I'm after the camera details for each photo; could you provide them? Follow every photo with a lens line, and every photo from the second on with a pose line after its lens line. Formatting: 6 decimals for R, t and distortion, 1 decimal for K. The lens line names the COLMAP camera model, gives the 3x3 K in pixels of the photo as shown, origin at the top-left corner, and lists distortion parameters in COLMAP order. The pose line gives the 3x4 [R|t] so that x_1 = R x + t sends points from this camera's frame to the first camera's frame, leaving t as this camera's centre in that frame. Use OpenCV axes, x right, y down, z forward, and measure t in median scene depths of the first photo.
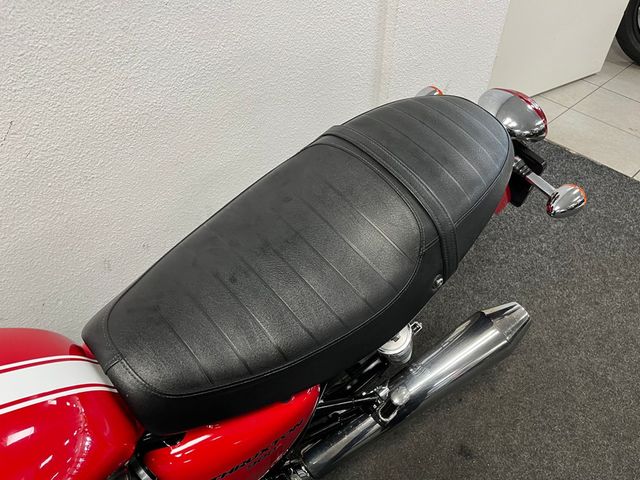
lens RADIAL K [[478.3, 0, 320.0], [0, 478.3, 240.0], [0, 0, 1]] dist [0.057371, -0.092904]
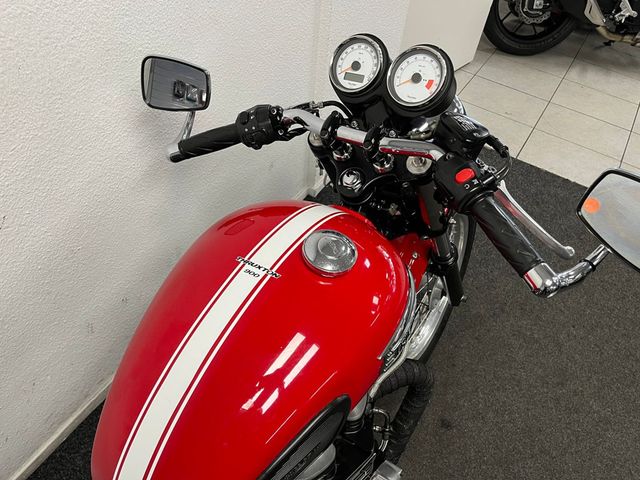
lens RADIAL K [[483.3, 0, 320.5], [0, 483.3, 225.4], [0, 0, 1]] dist [0.001424, -0.002415]
pose [[0.957028, -0.142629, 0.252498, -0.215560], [0.131045, 0.989423, 0.062205, -0.153615], [-0.258699, -0.026443, 0.965596, -0.056627]]
